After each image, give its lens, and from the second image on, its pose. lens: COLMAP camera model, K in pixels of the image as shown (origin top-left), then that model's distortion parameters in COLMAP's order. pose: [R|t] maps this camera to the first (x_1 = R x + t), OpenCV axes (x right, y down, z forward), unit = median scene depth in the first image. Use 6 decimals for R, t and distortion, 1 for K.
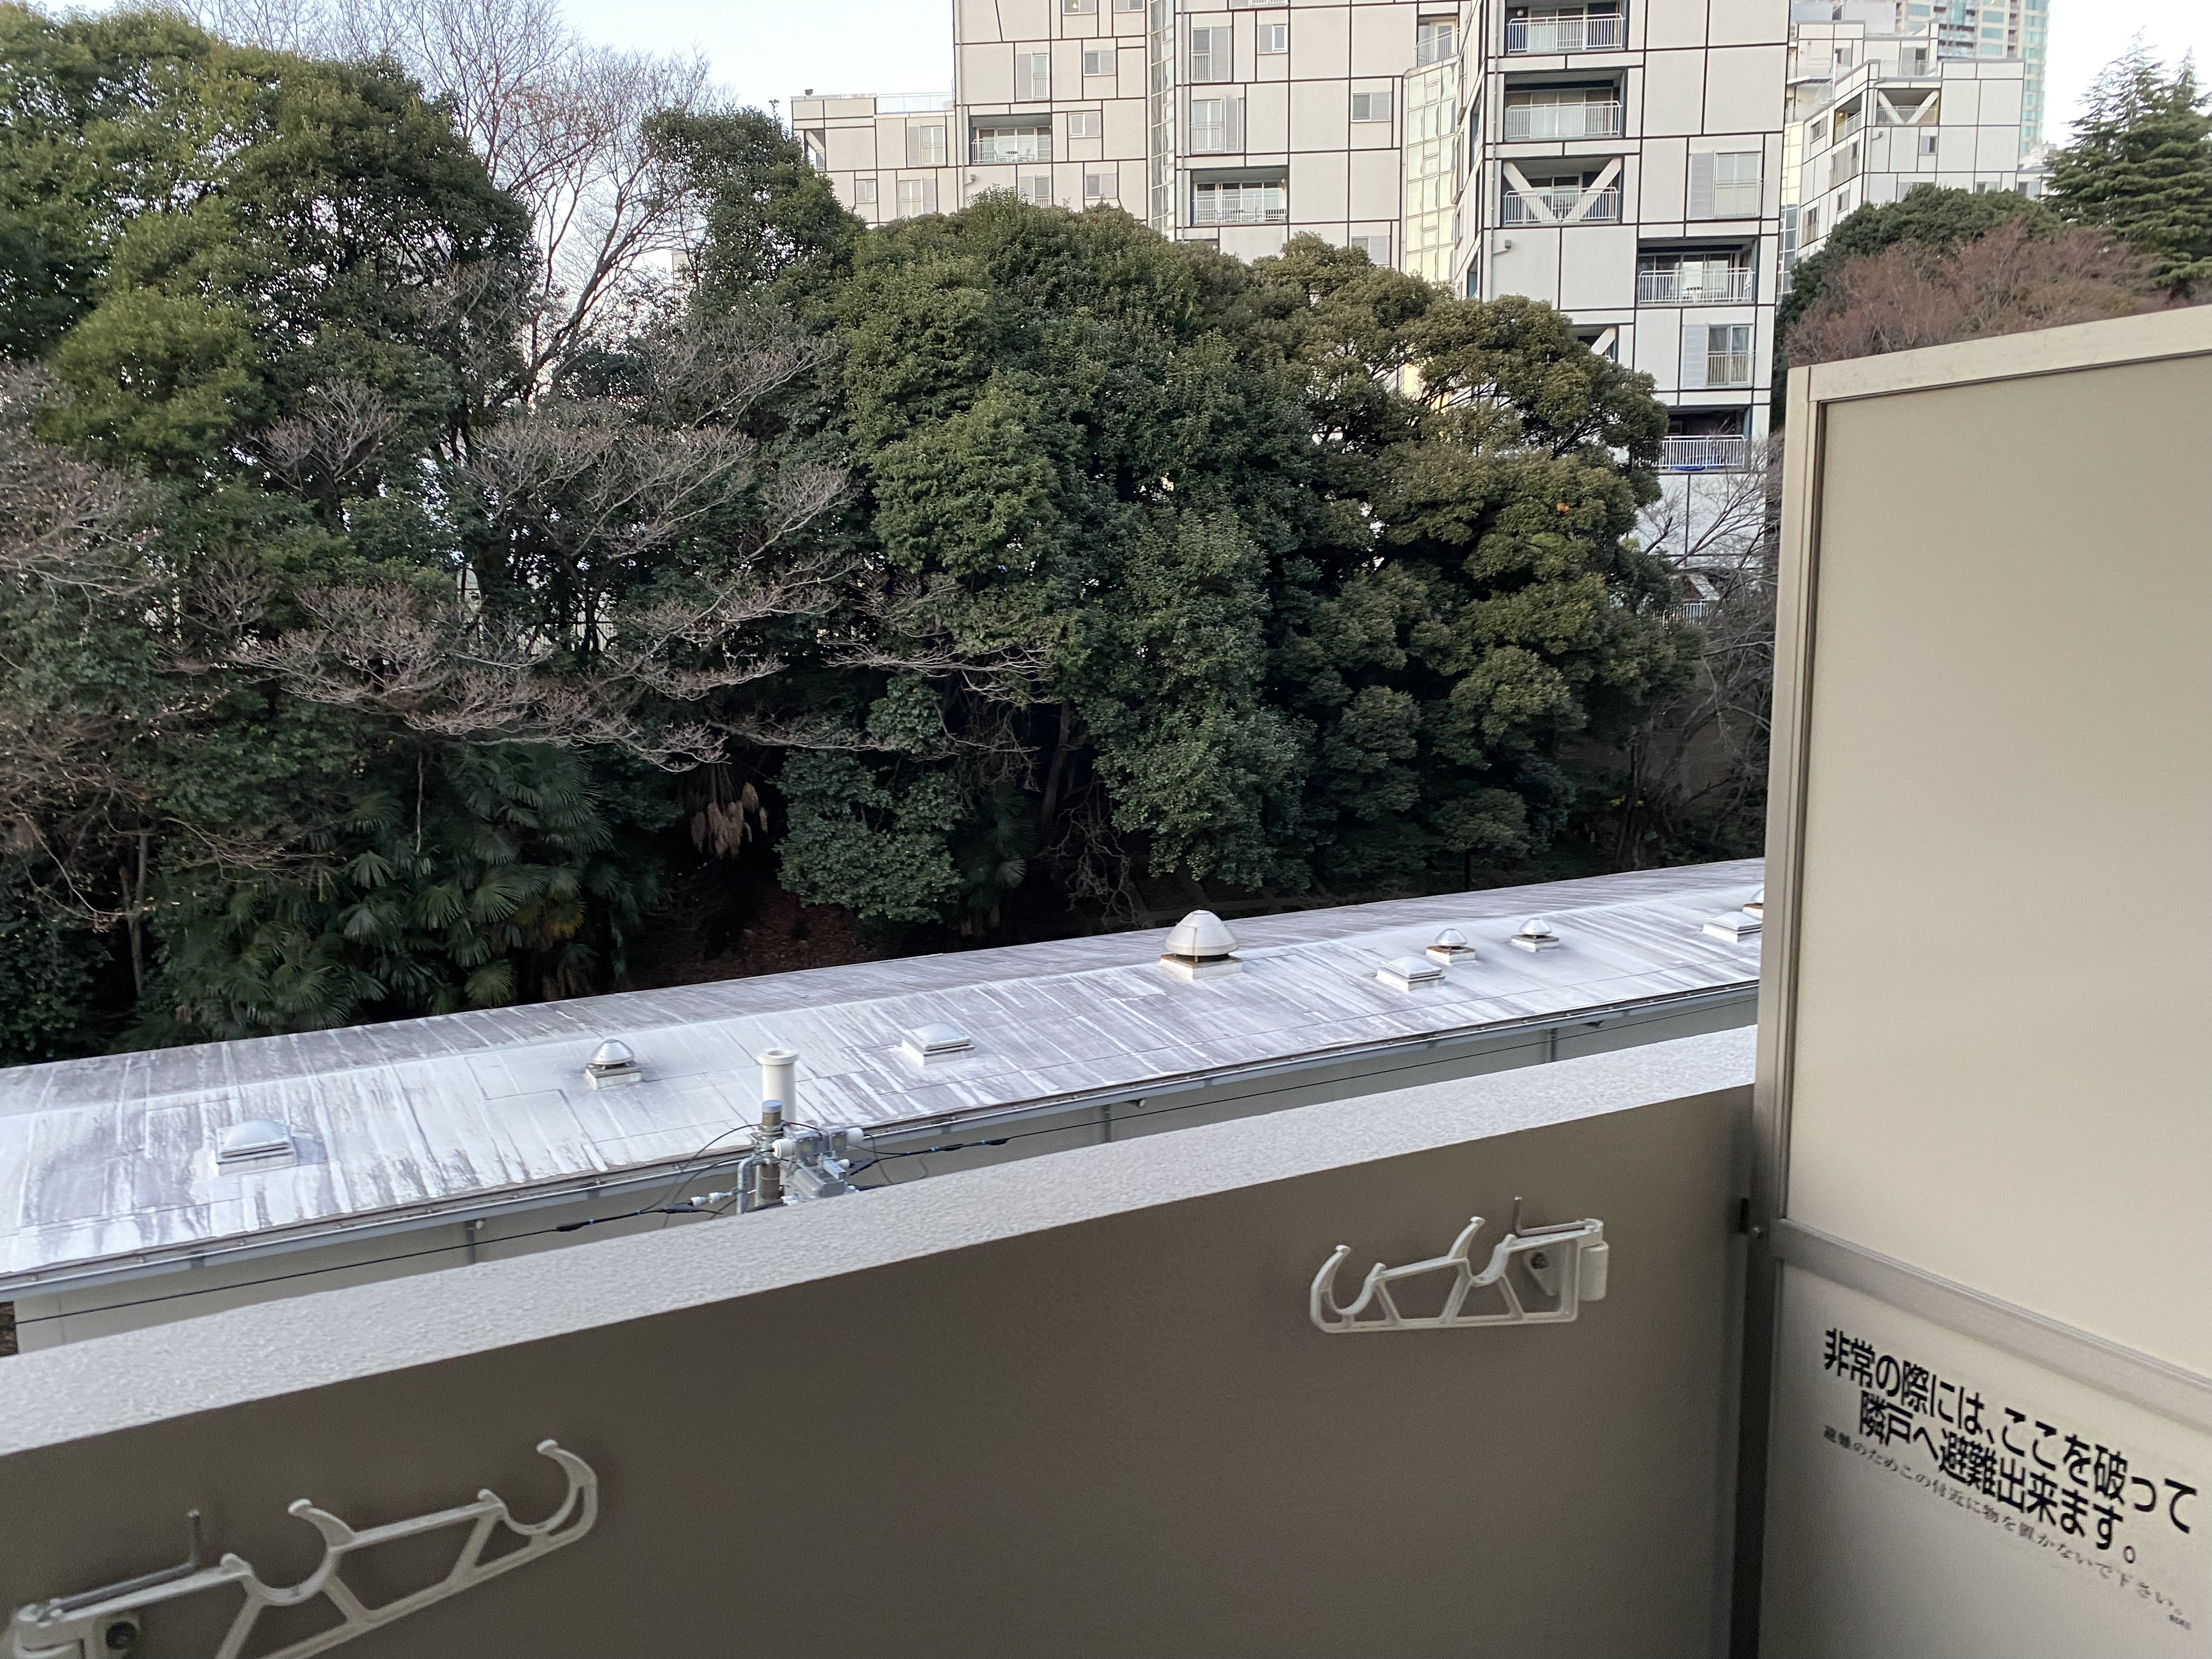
lens RADIAL K [[1625.9, 0, 1106.0], [0, 1625.9, 829.5], [0, 0, 1]] dist [-0.003060, -0.003837]
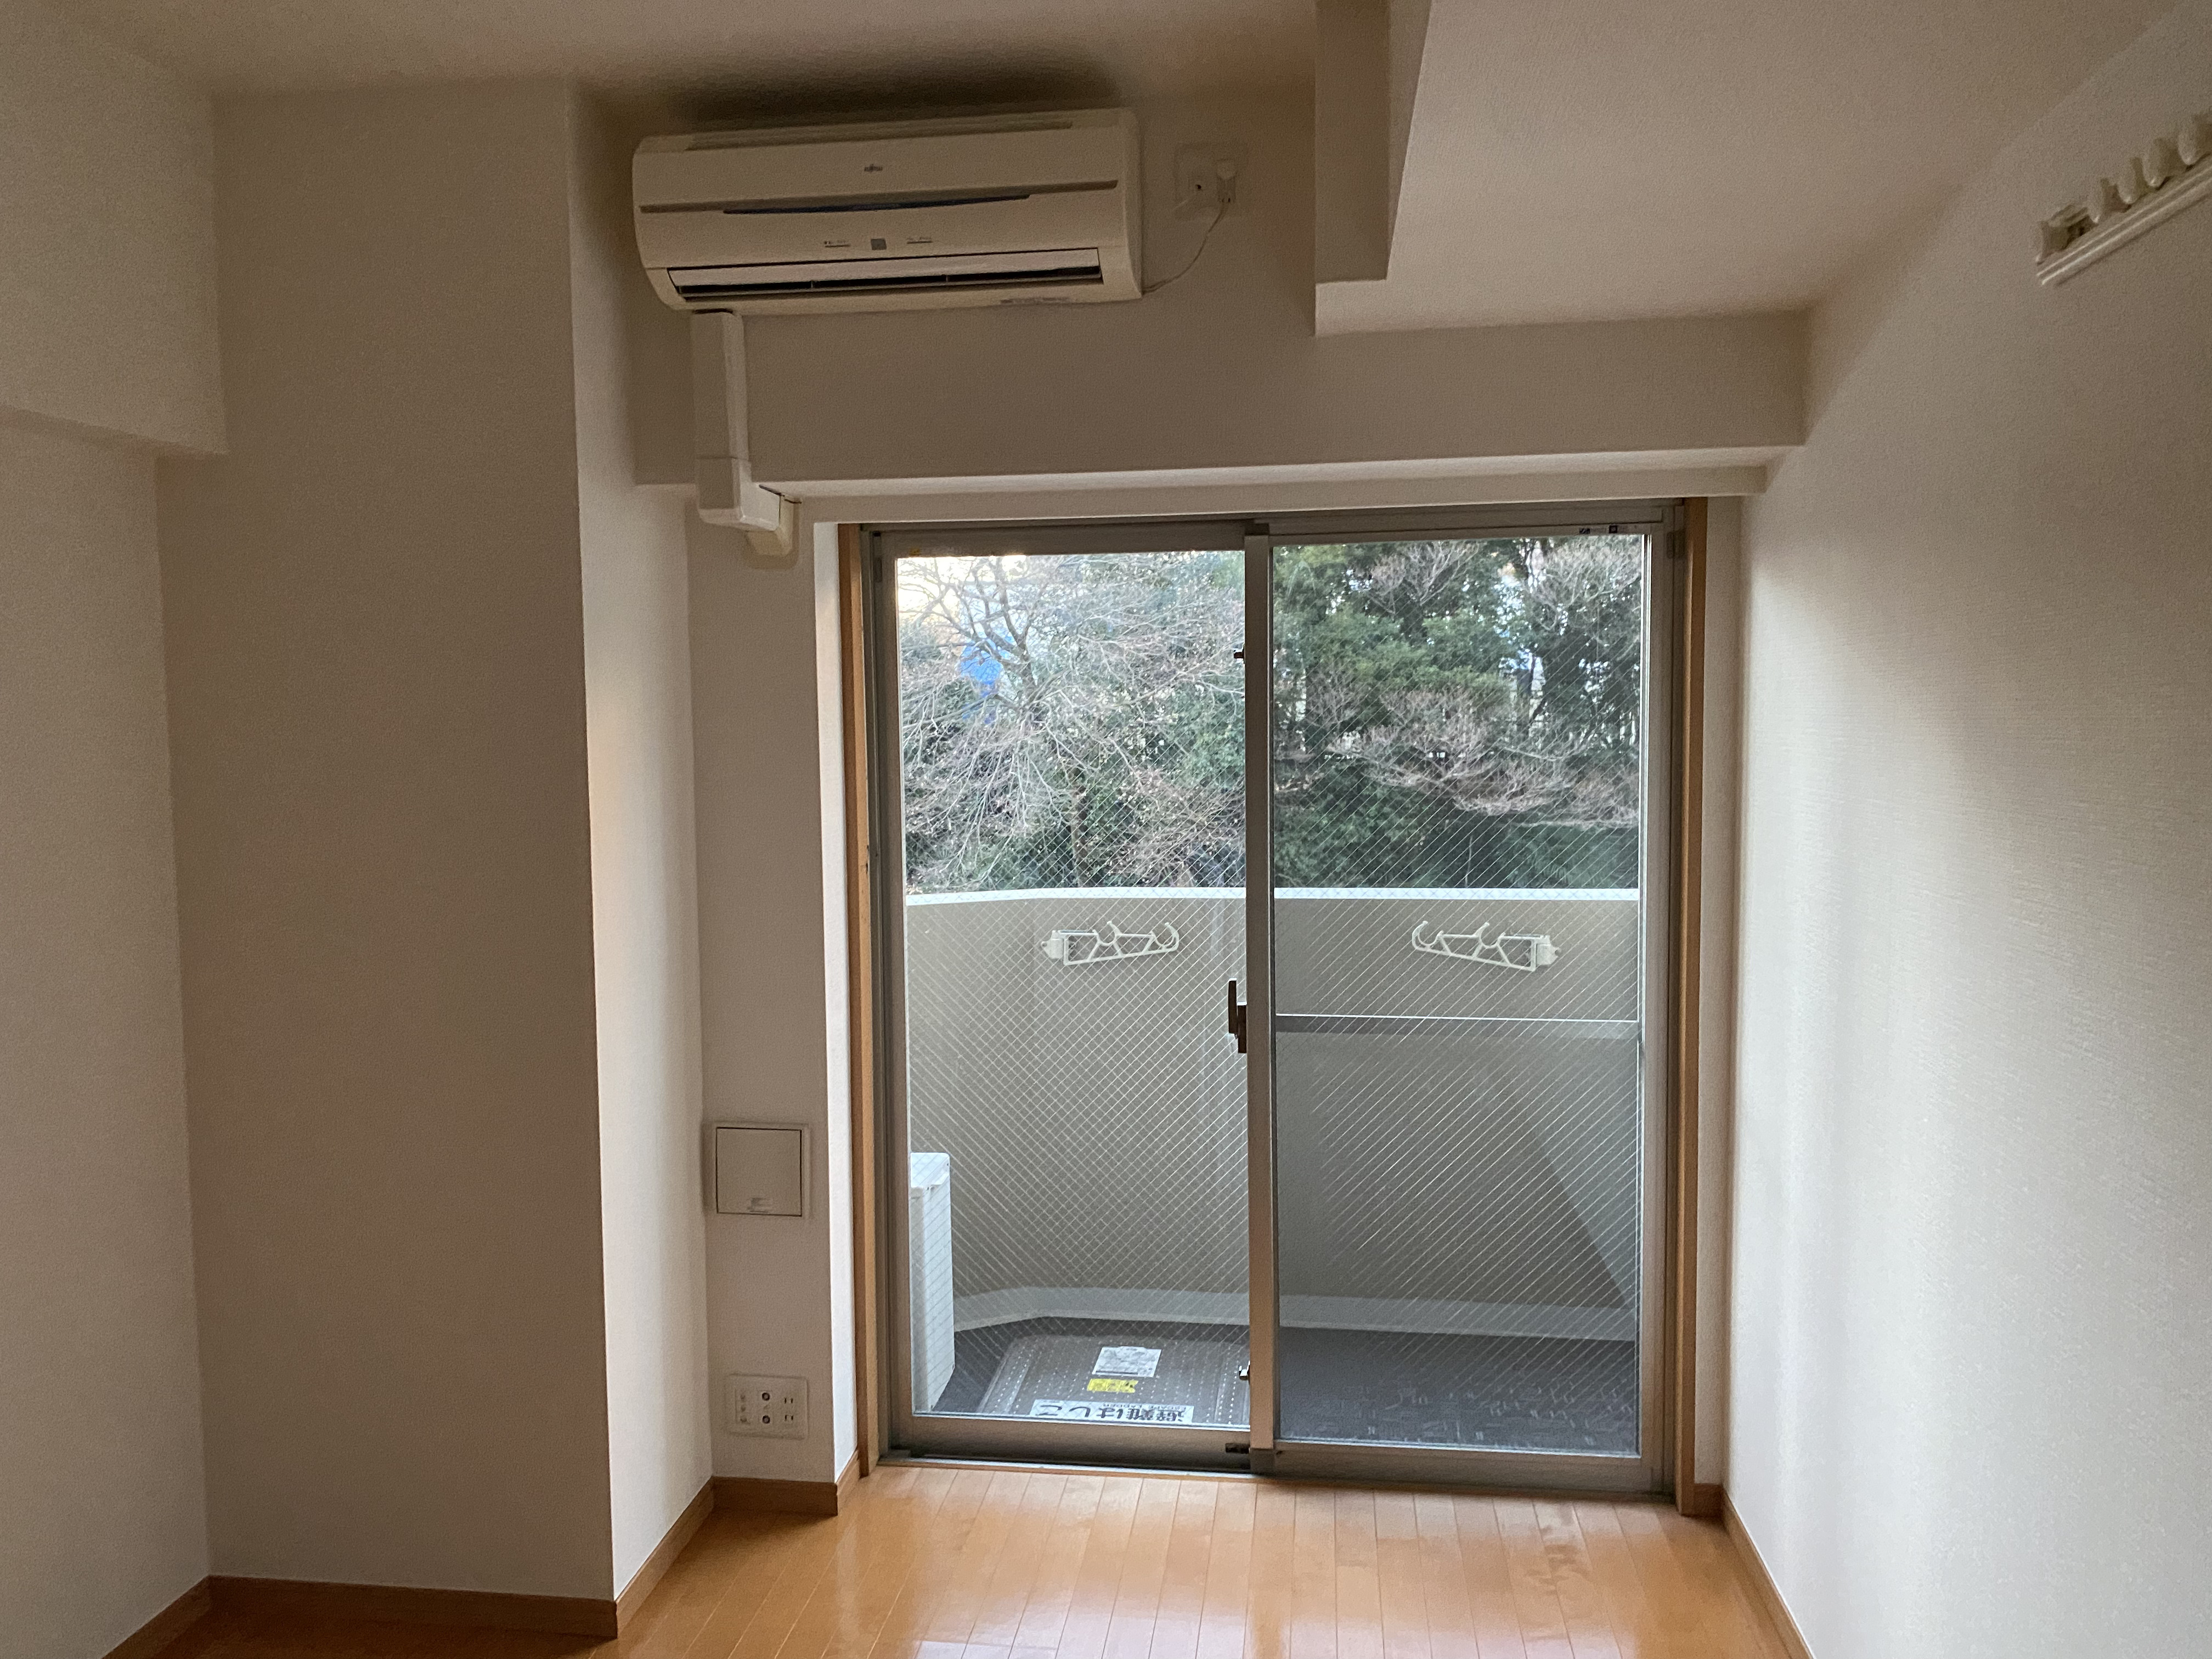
lens RADIAL K [[1625.9, 0, 1106.0], [0, 1625.9, 829.5], [0, 0, 1]] dist [-0.003060, -0.003837]
pose [[0.795018, 0.036473, -0.605489, 0.090821], [-0.072959, 0.996694, -0.035758, 0.014859], [0.602182, 0.072605, 0.795050, -0.105512]]
